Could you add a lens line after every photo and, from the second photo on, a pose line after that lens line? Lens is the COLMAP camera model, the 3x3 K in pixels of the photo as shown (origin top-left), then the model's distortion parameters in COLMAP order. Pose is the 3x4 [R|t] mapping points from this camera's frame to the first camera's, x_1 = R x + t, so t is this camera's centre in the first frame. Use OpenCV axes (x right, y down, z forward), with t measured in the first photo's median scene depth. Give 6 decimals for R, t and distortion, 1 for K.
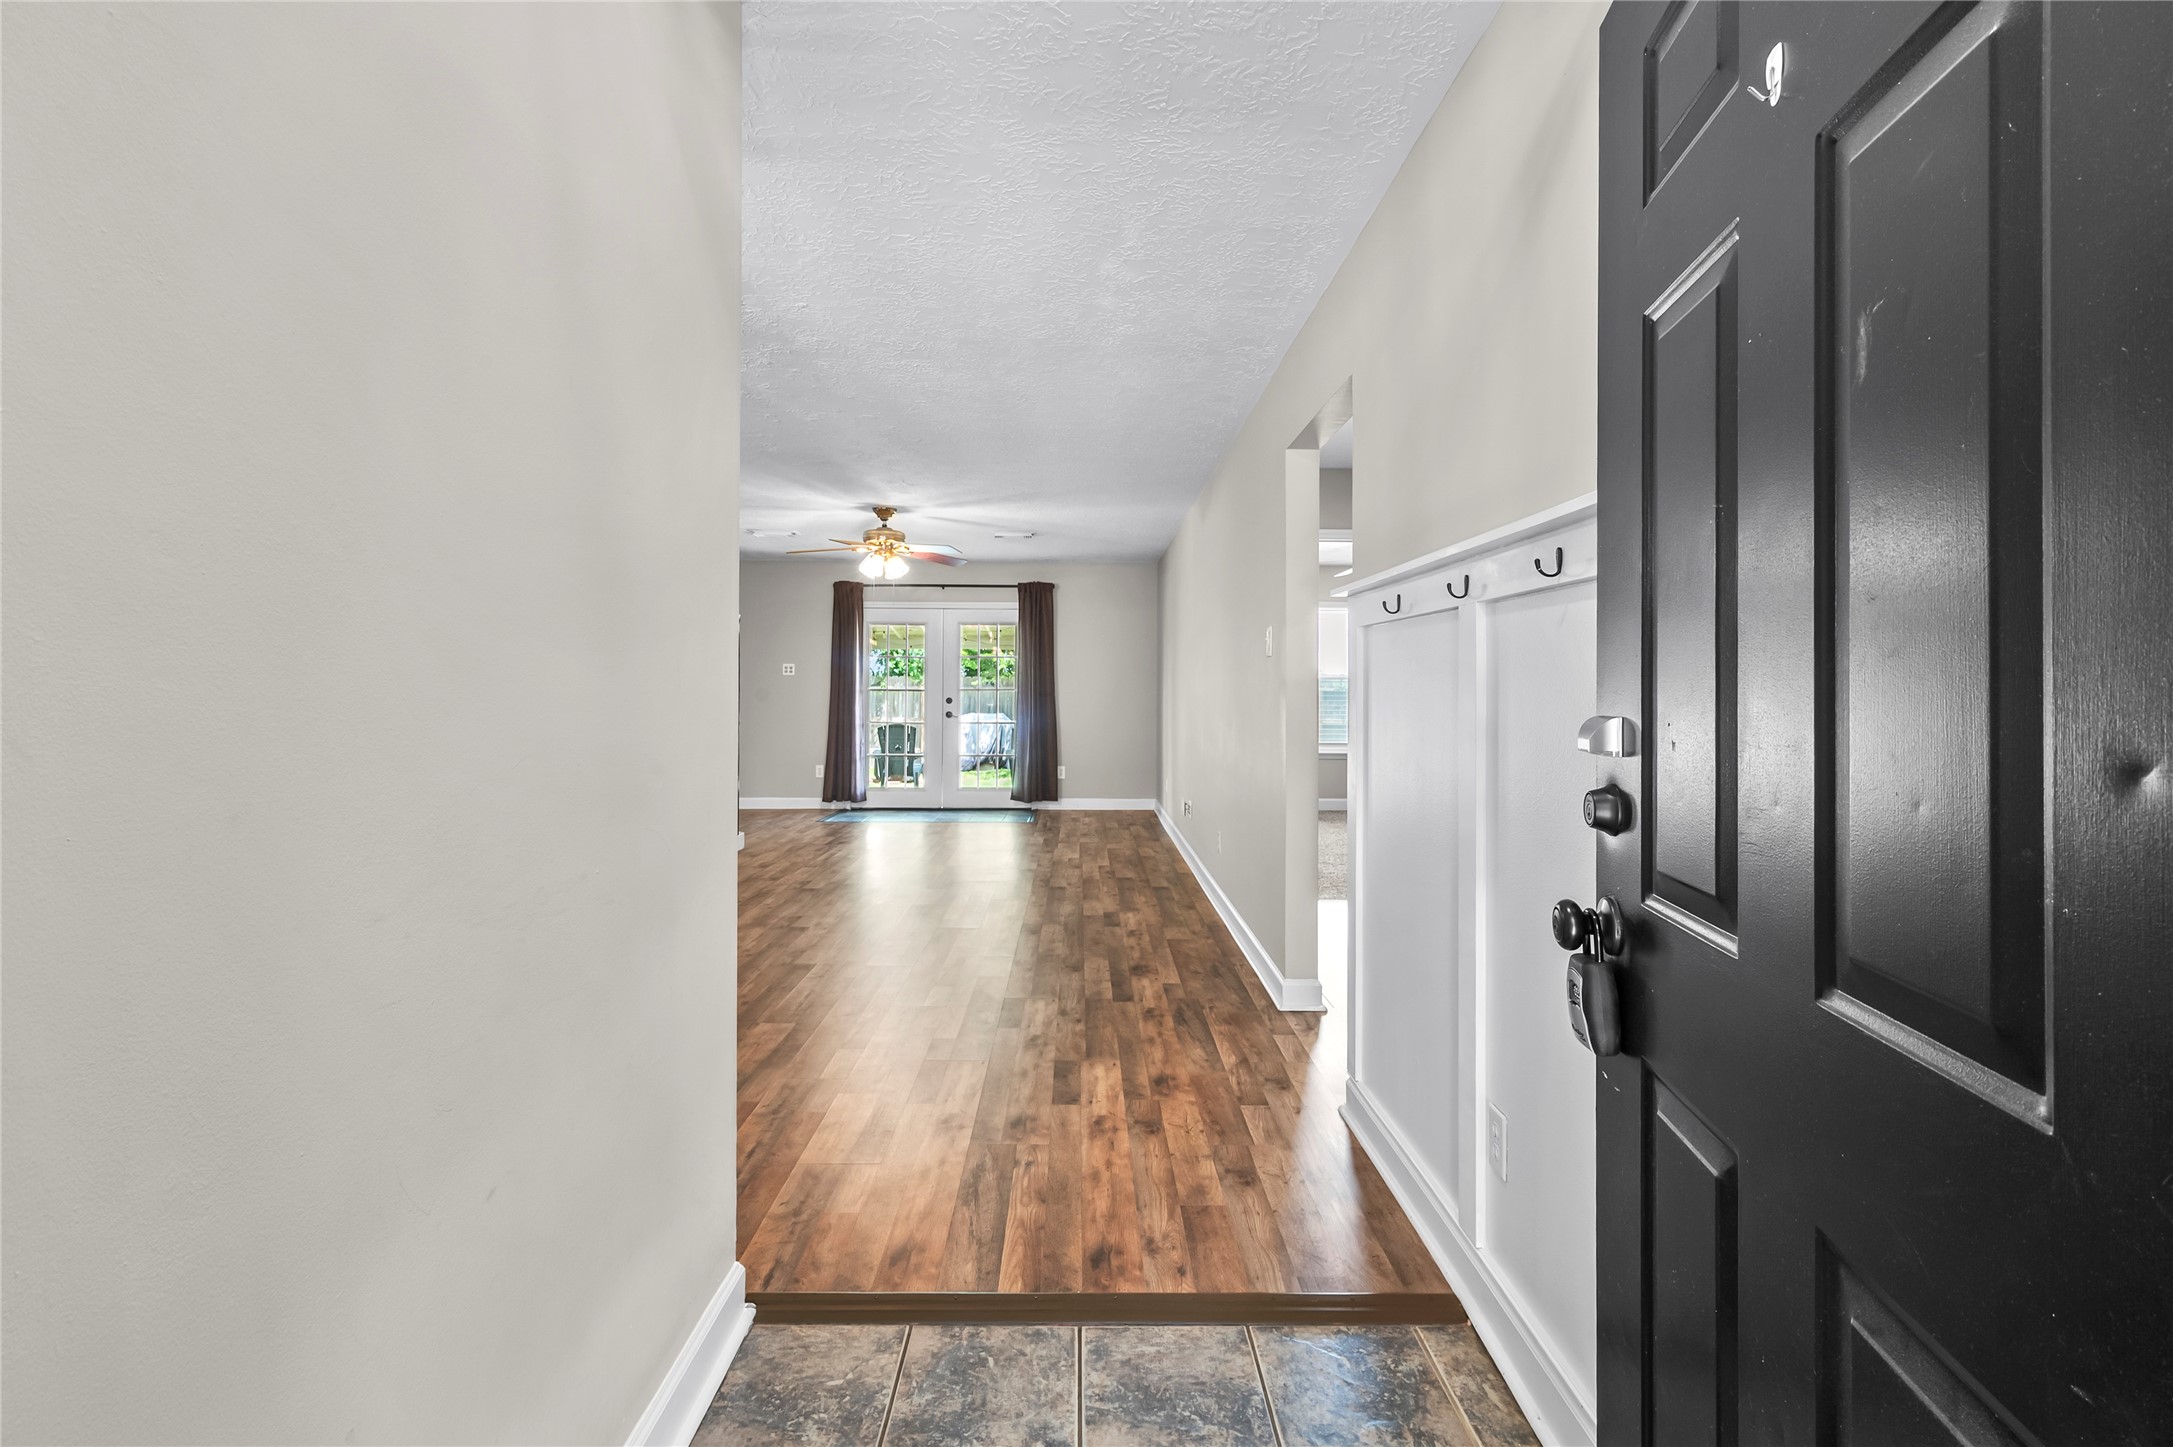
lens RADIAL K [[1001.9, 0, 1094.3], [0, 1001.9, 690.1], [0, 0, 1]] dist [0.001669, 0.000034]
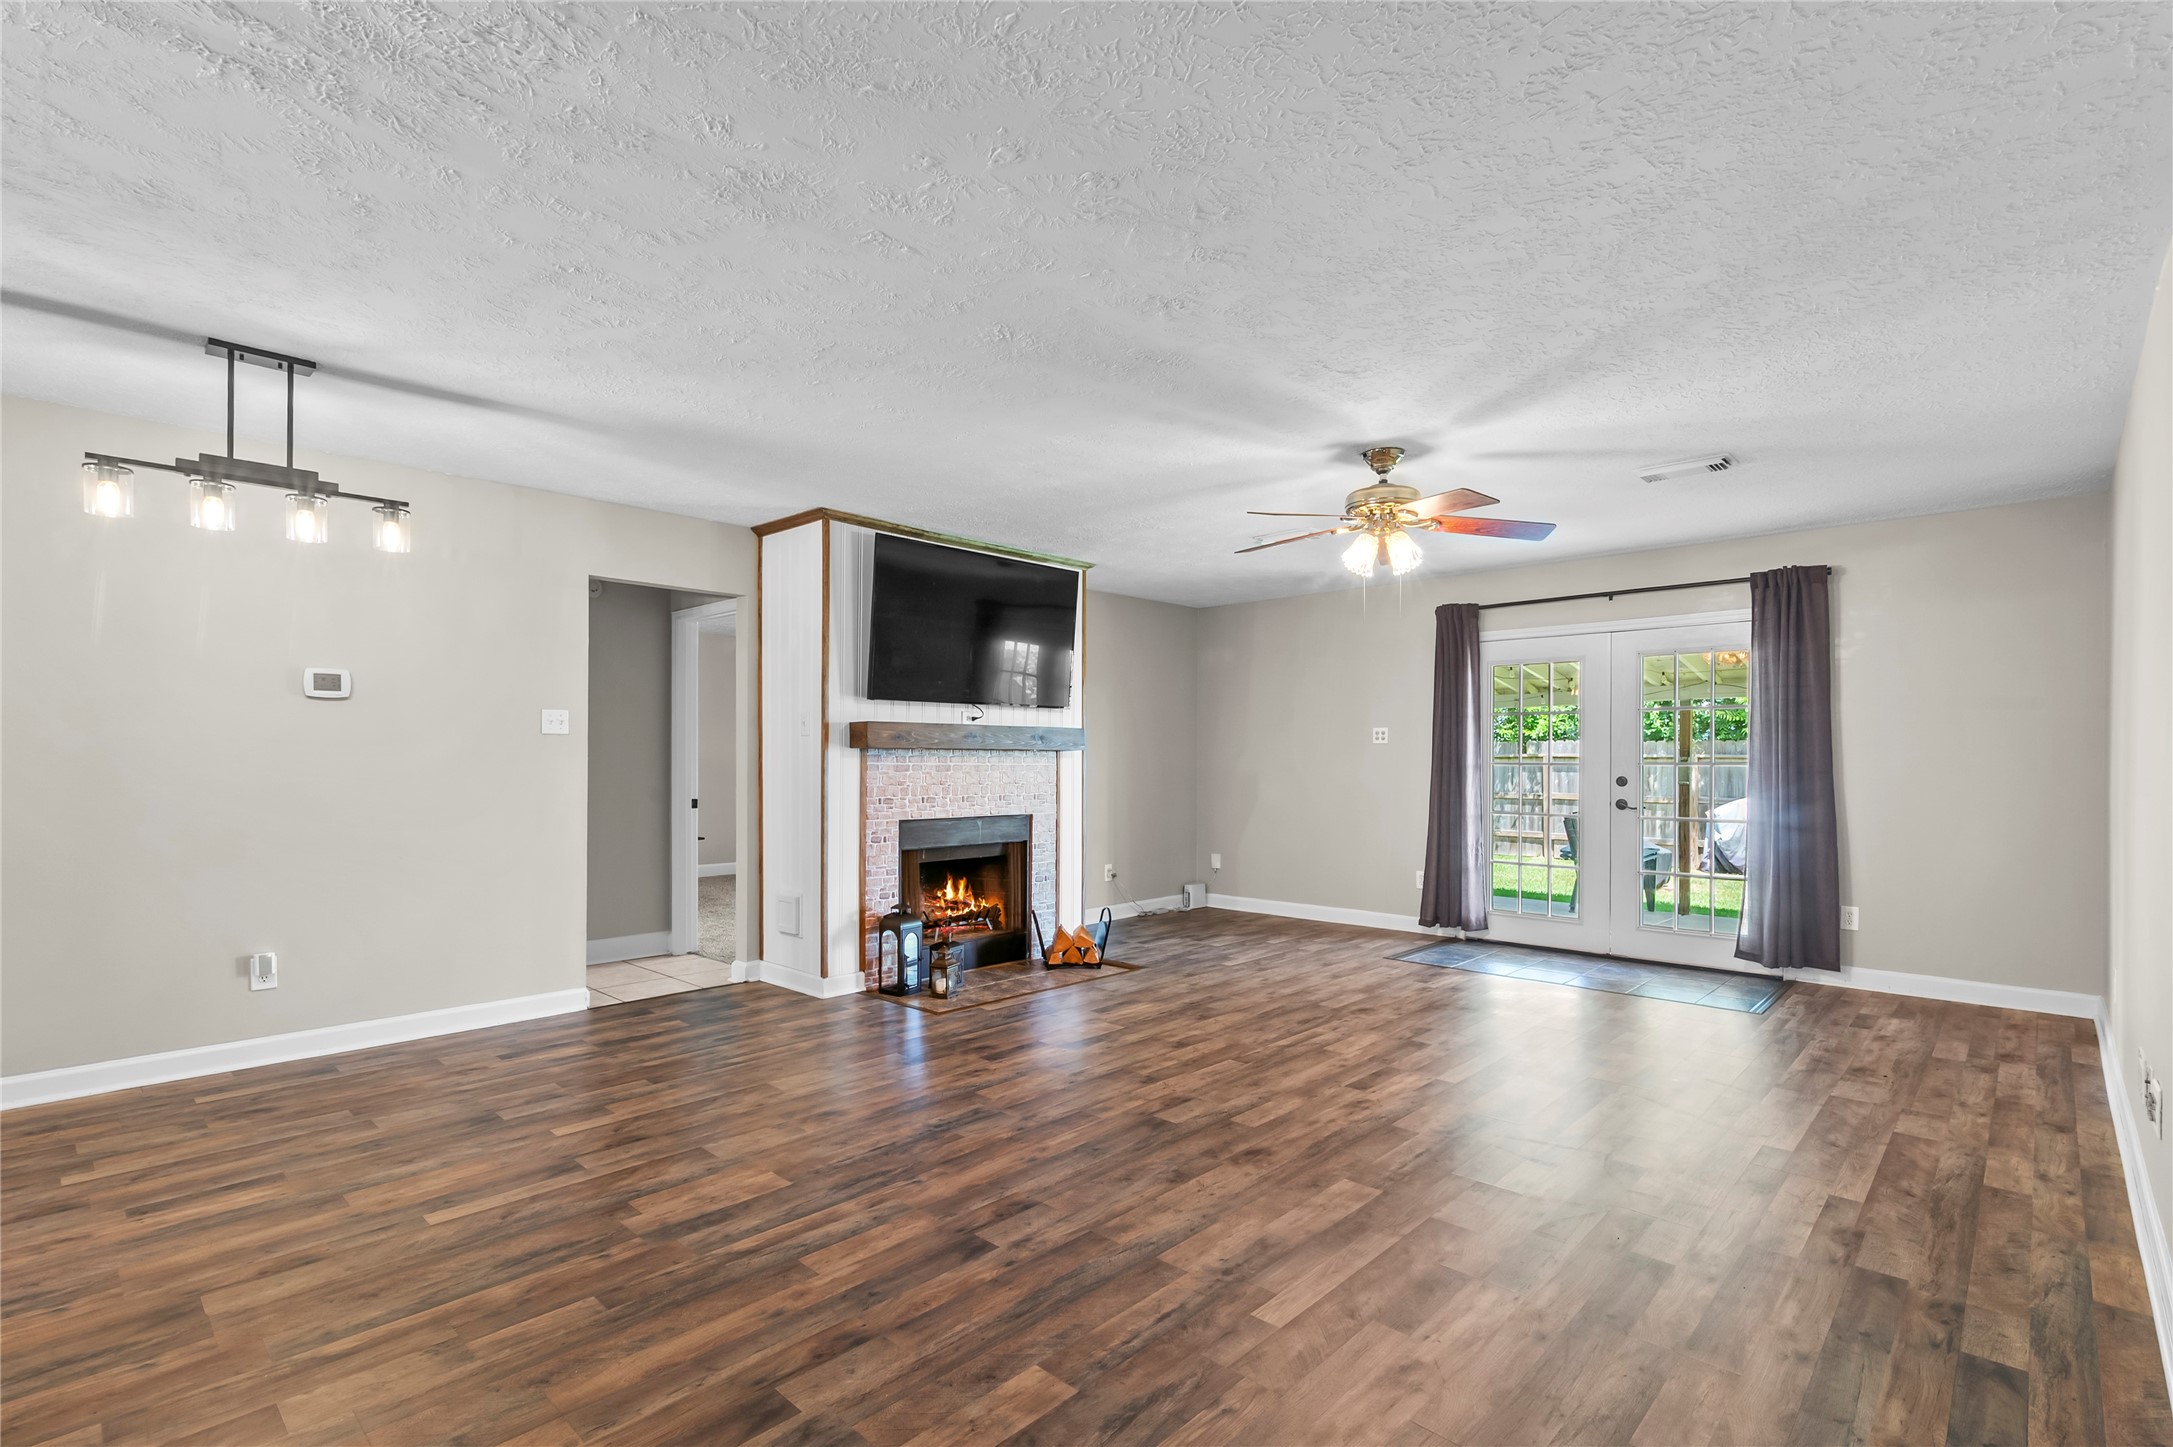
lens RADIAL K [[1009.5, 0, 1094.9], [0, 1009.5, 757.1], [0, 0, 1]] dist [-0.002593, 0.000150]
pose [[0.719255, -0.003159, -0.694739, 0.052005], [0.003559, 0.999993, -0.000863, -0.004838], [0.694737, -0.001852, 0.719261, 0.337485]]
